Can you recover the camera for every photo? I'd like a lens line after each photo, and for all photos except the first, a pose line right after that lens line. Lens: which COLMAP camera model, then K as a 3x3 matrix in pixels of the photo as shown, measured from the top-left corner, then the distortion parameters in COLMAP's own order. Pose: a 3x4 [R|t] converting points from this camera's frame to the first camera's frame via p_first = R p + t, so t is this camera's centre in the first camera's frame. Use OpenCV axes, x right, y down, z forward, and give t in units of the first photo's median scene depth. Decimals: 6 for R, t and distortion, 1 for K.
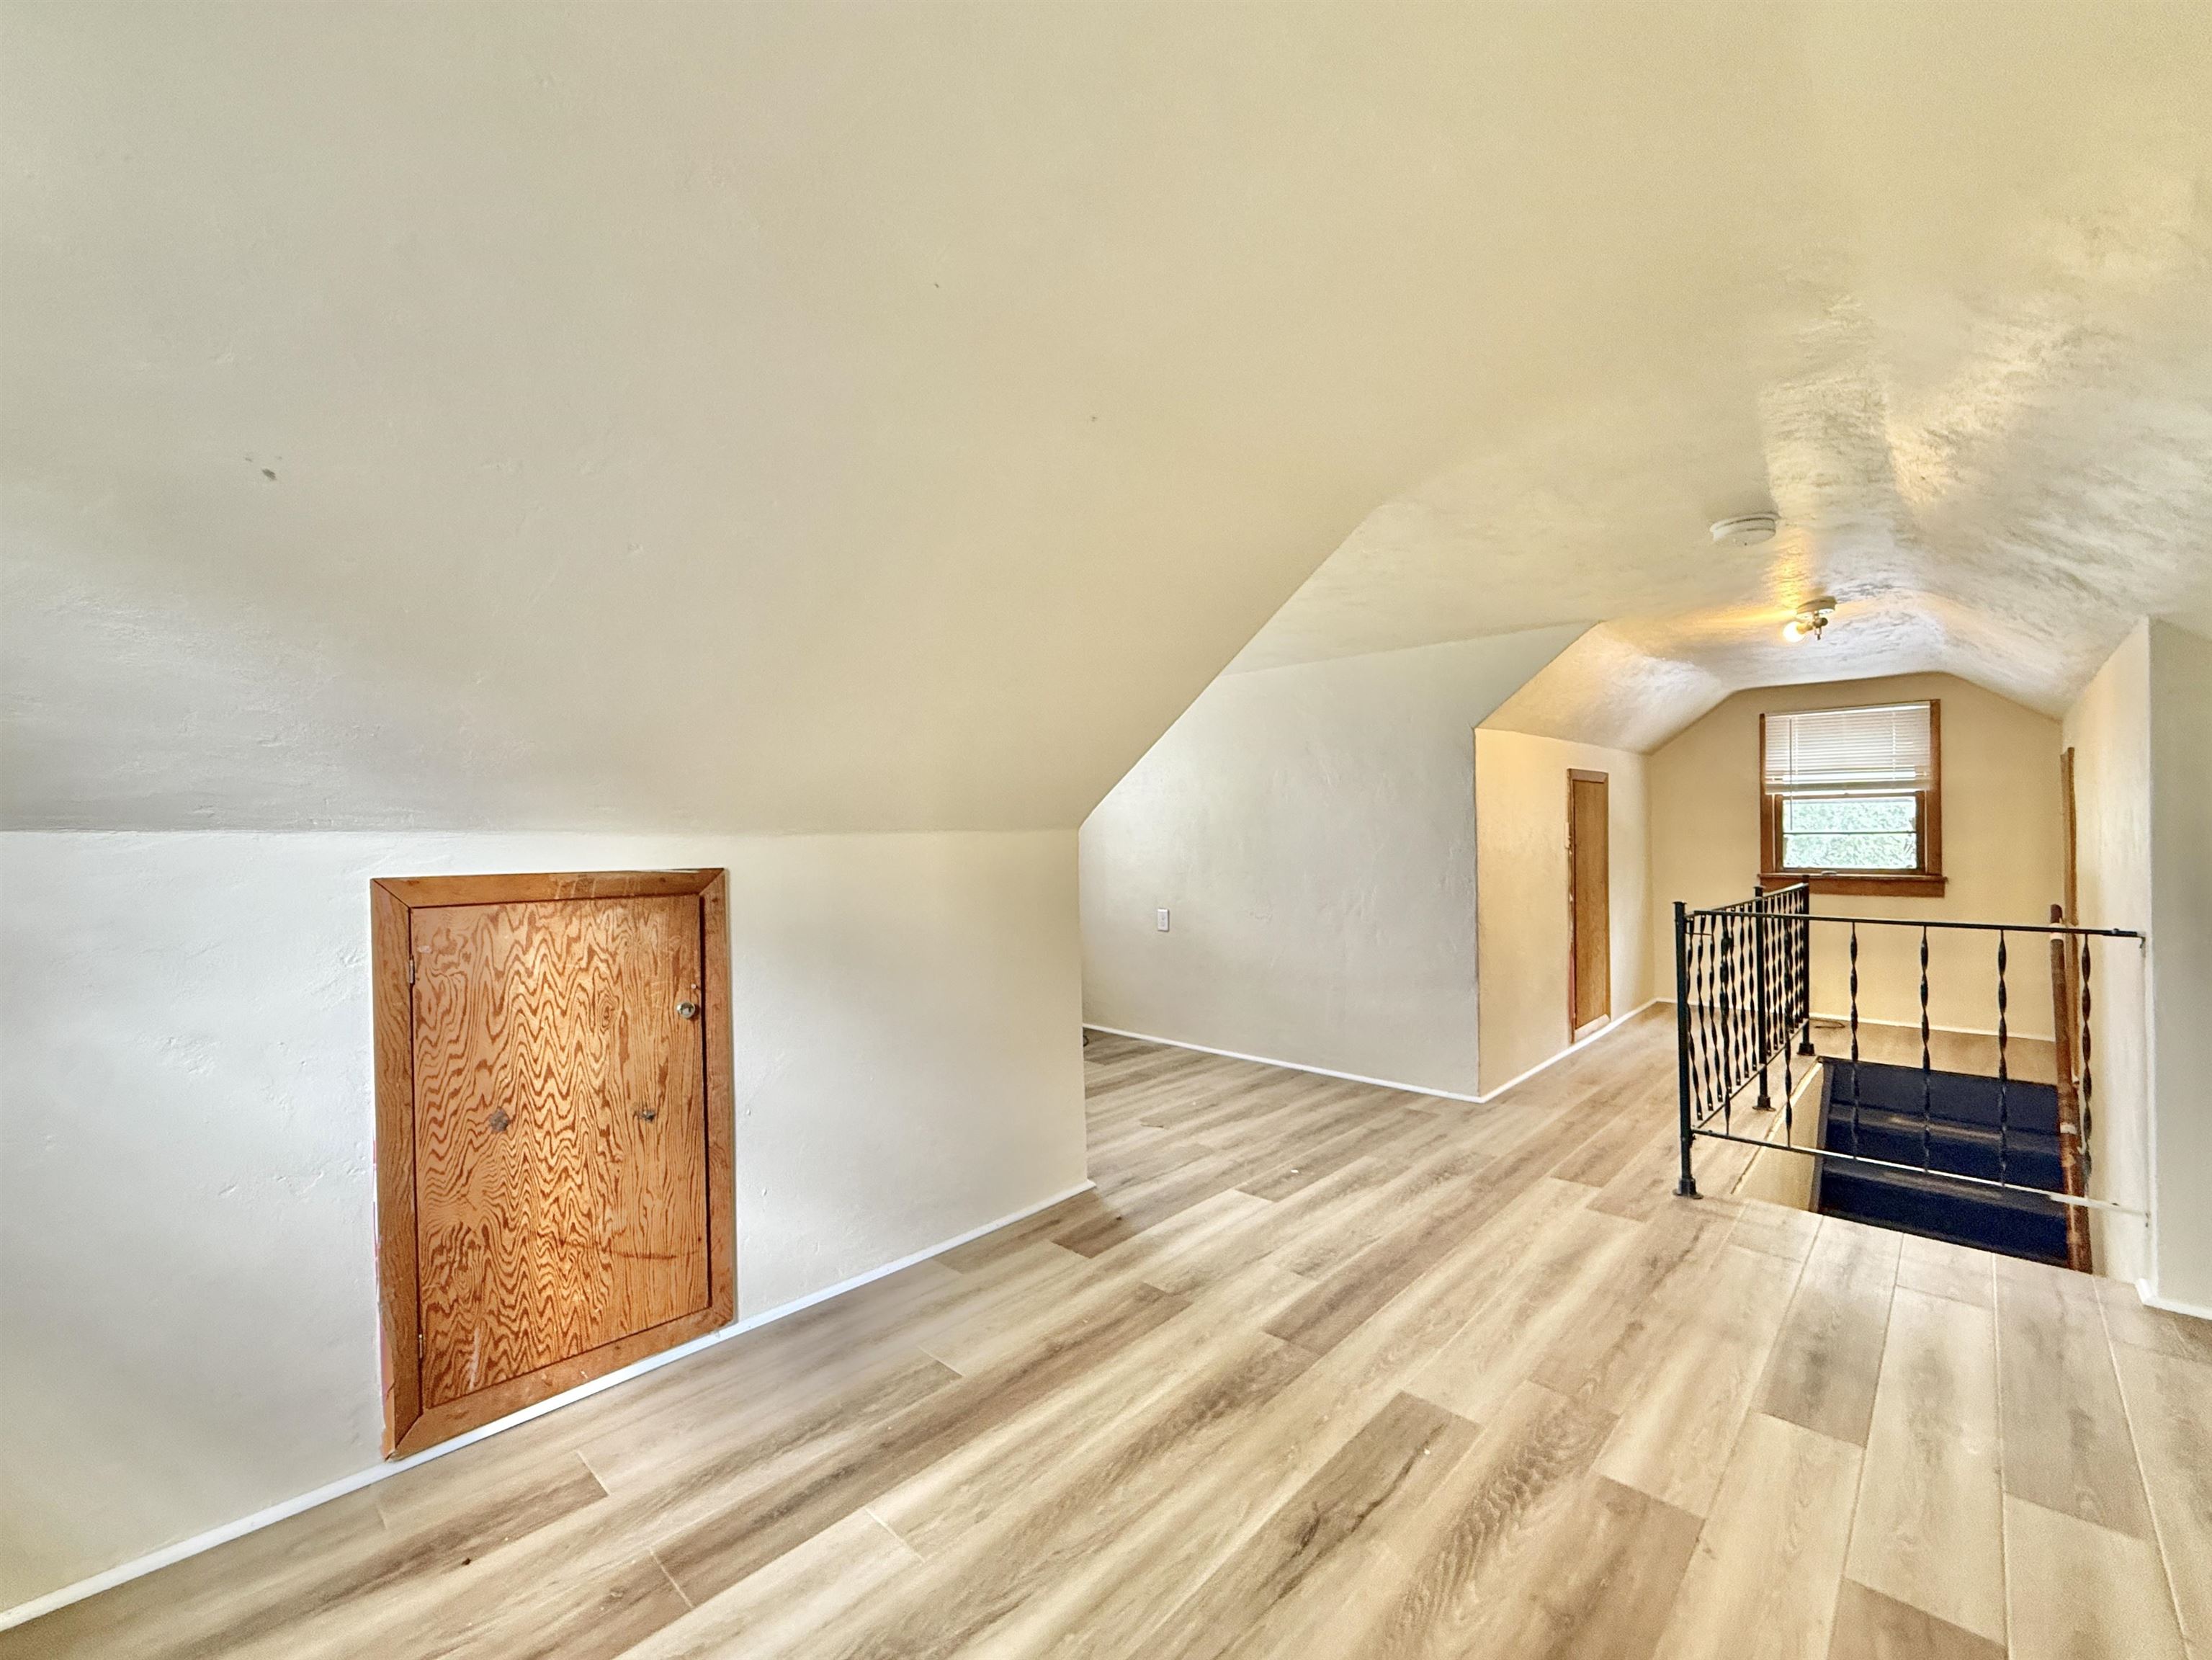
lens RADIAL K [[904.7, 0, 1097.6], [0, 904.7, 835.5], [0, 0, 1]] dist [0.001624, 0.000160]
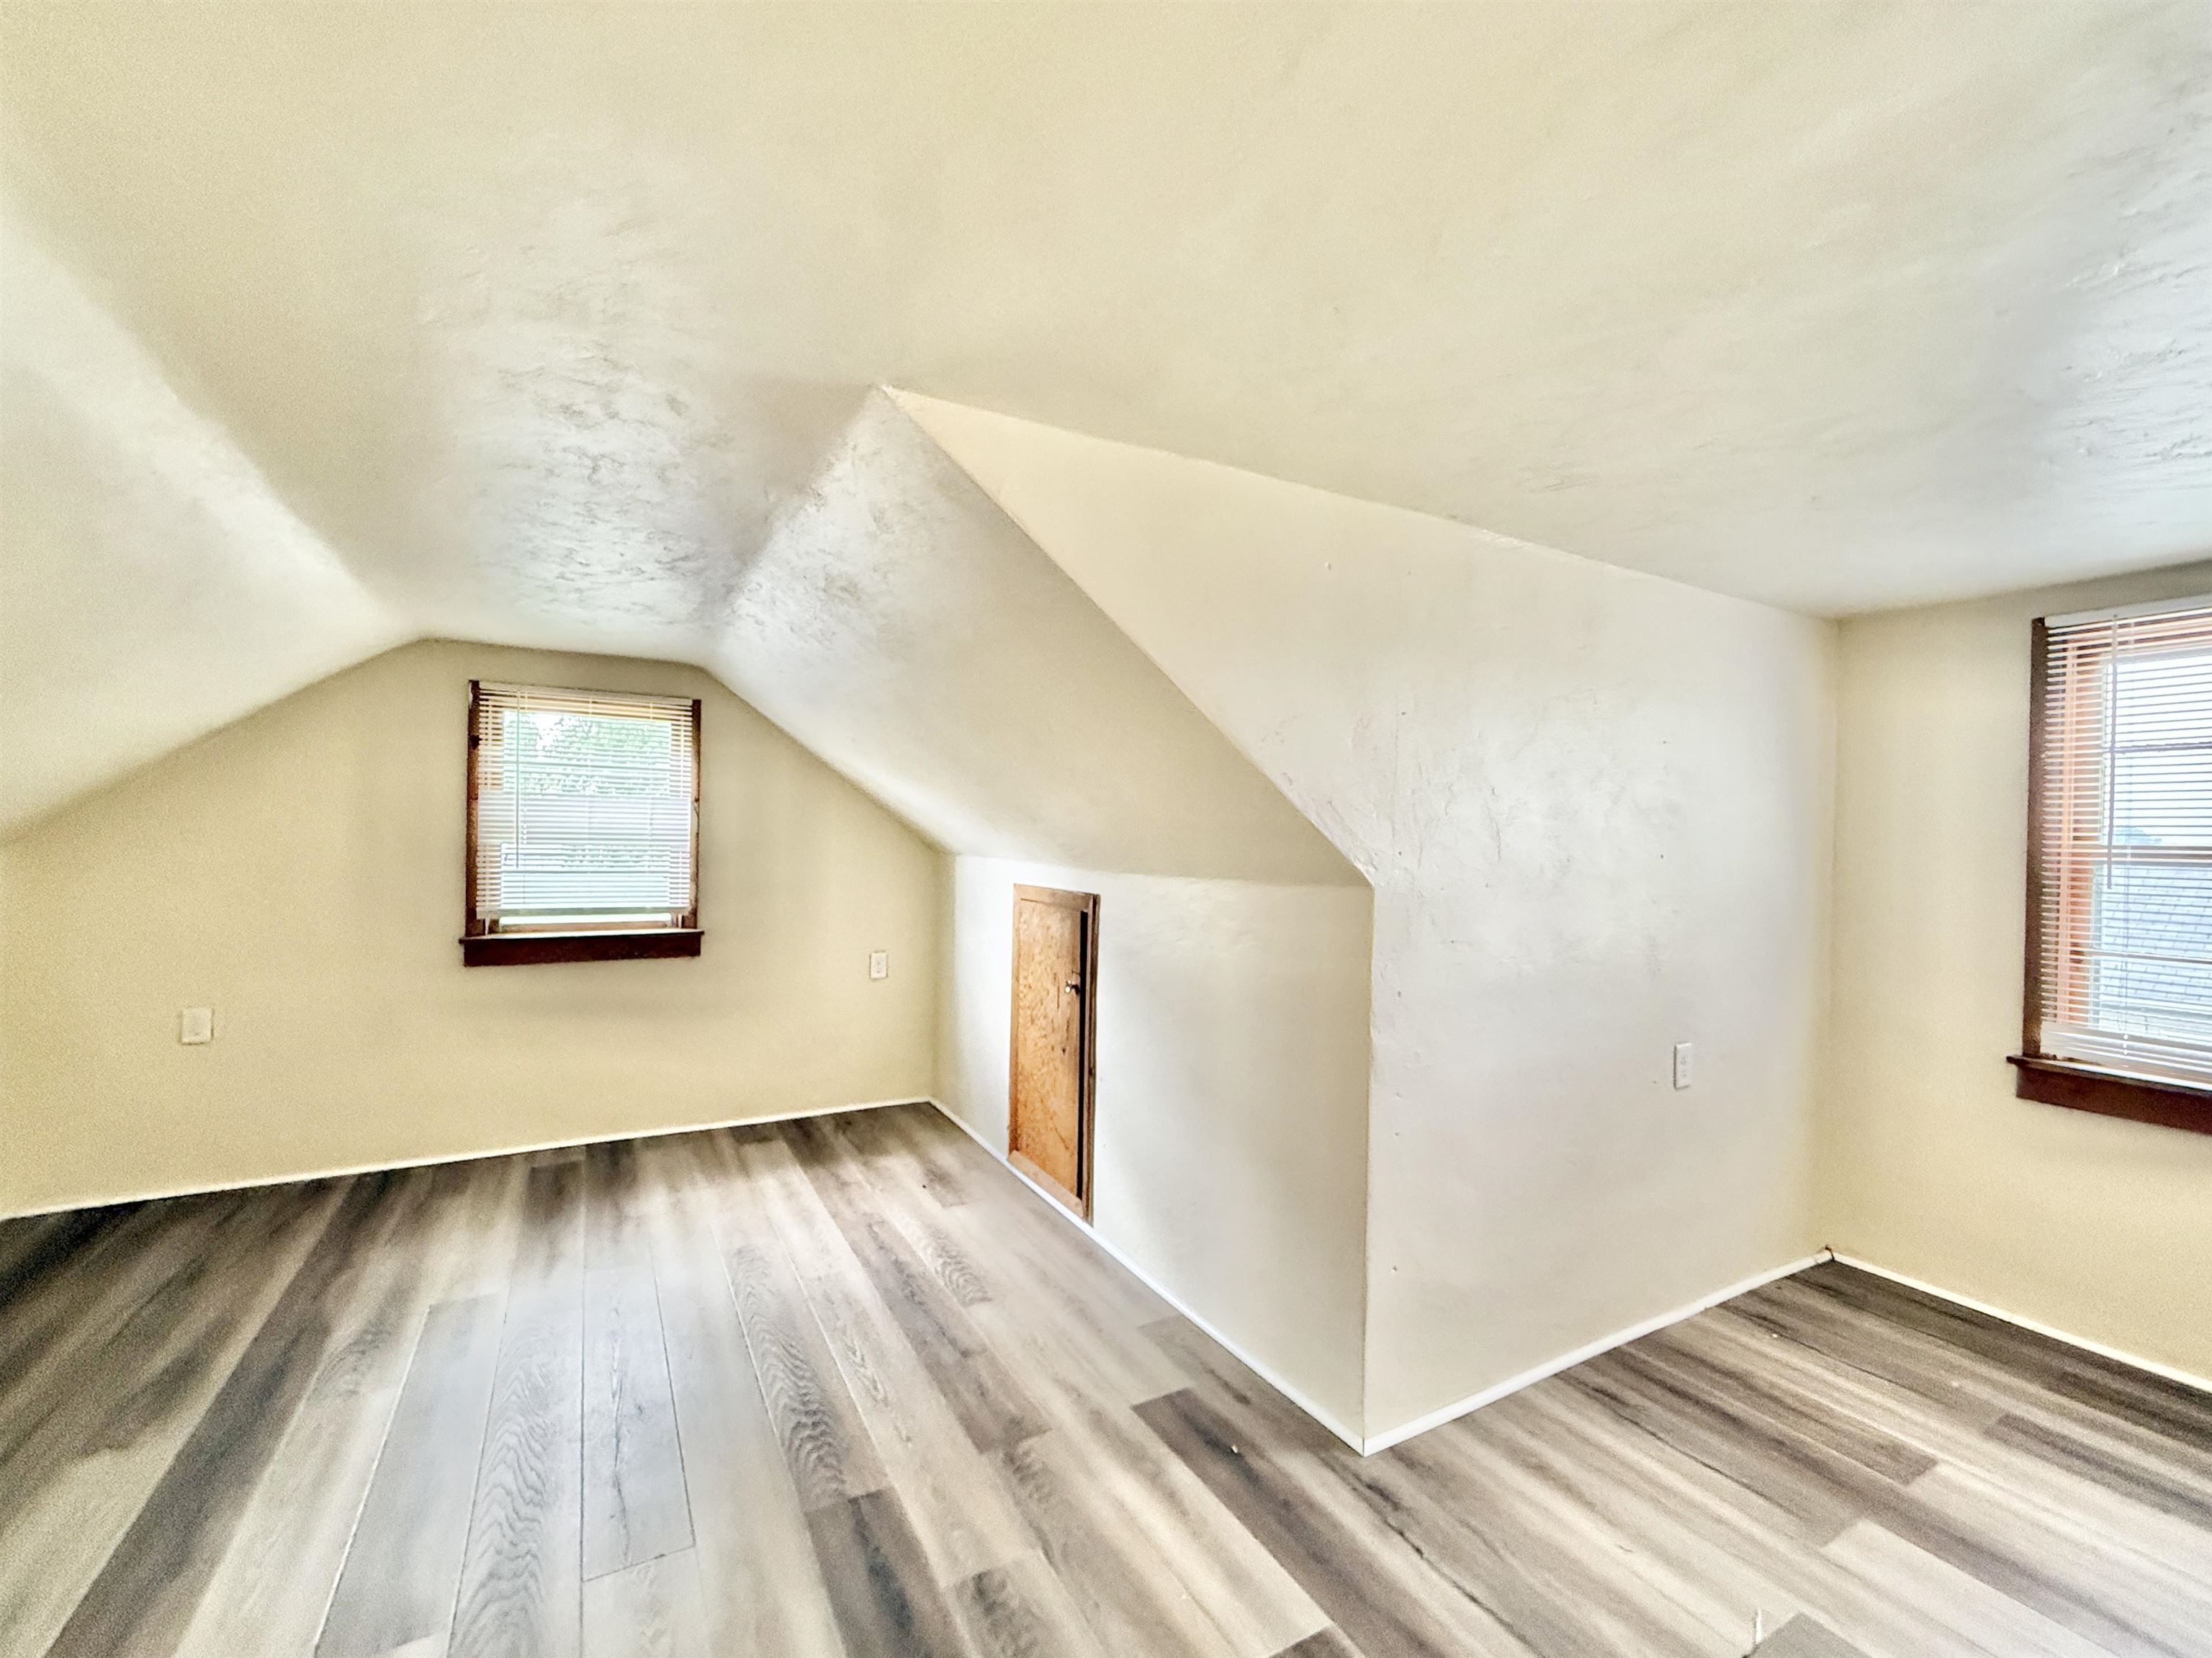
lens RADIAL K [[912.6, 0, 1101.5], [0, 912.6, 849.2], [0, 0, 1]] dist [0.000580, -0.000430]
pose [[-0.284376, 0.019477, -0.958515, 0.979092], [-0.012498, 0.999633, 0.024020, -0.070254], [0.958631, 0.018810, -0.284029, 1.507342]]
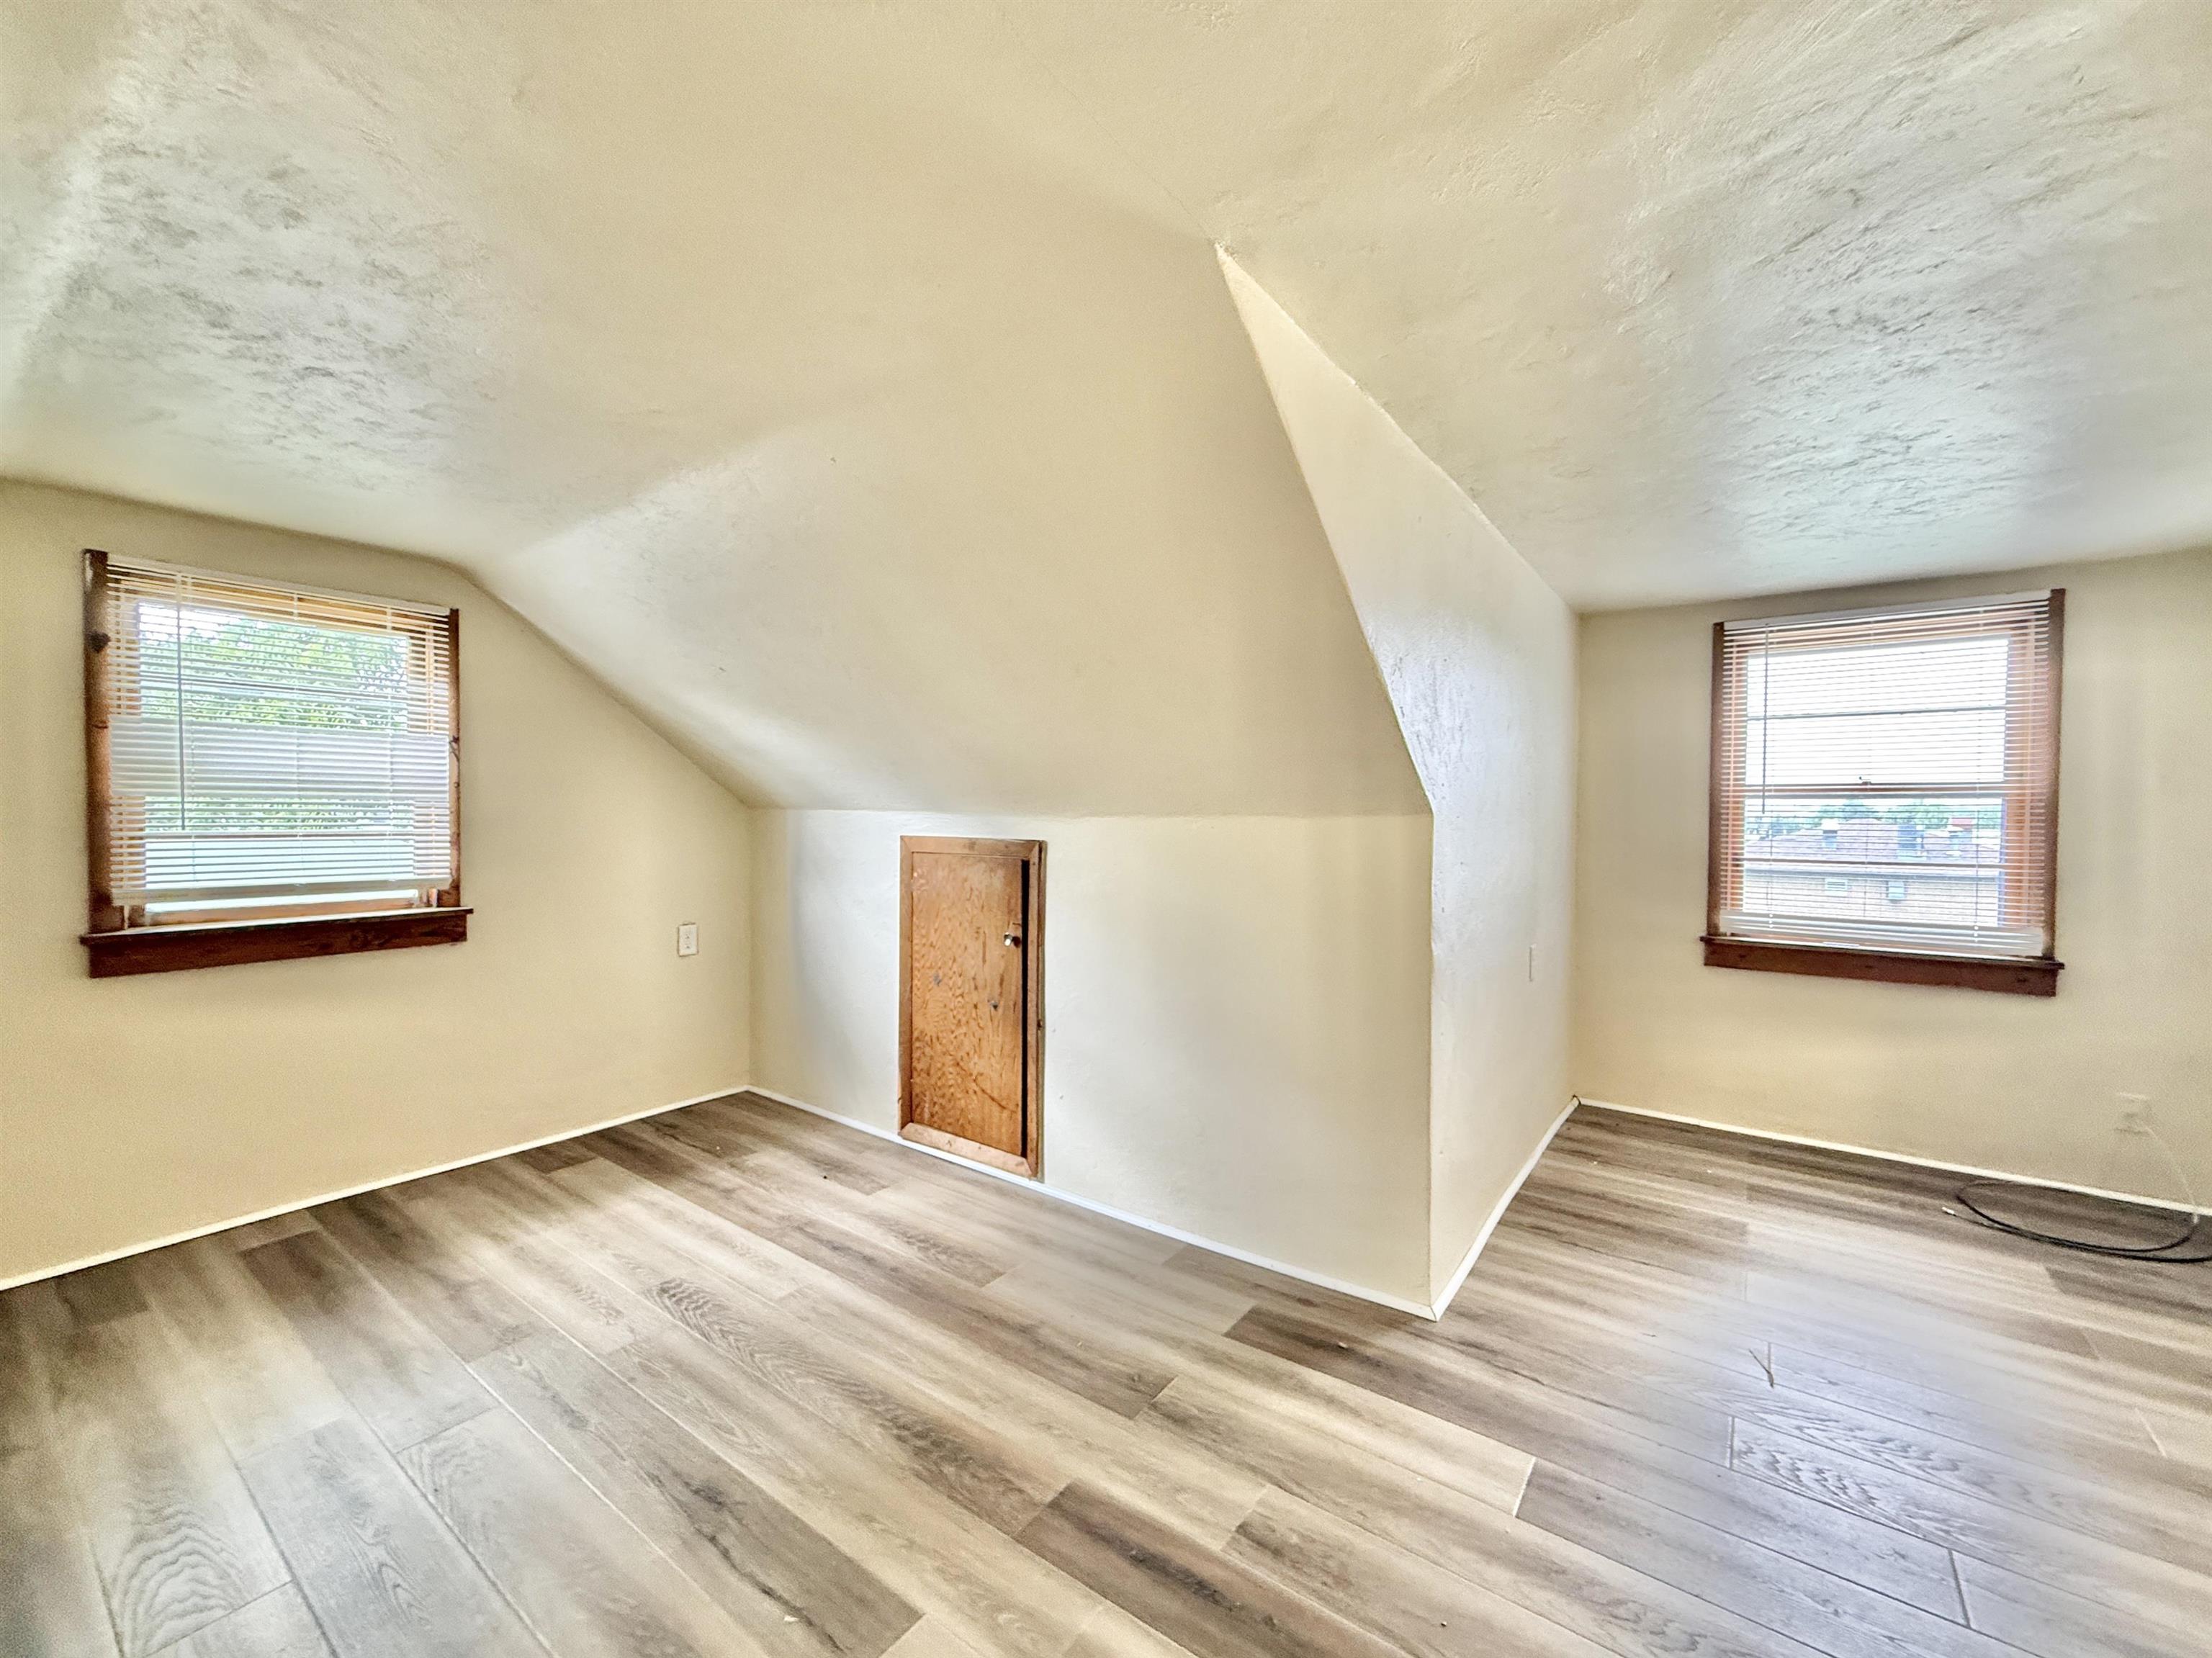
lens RADIAL K [[891.4, 0, 1099.9], [0, 891.4, 833.6], [0, 0, 1]] dist [-0.000024, 0.000201]
pose [[0.136595, 0.036212, -0.989965, 0.959324], [-0.006214, 0.999343, 0.035698, -0.022469], [0.990608, 0.001276, 0.136730, 0.976321]]
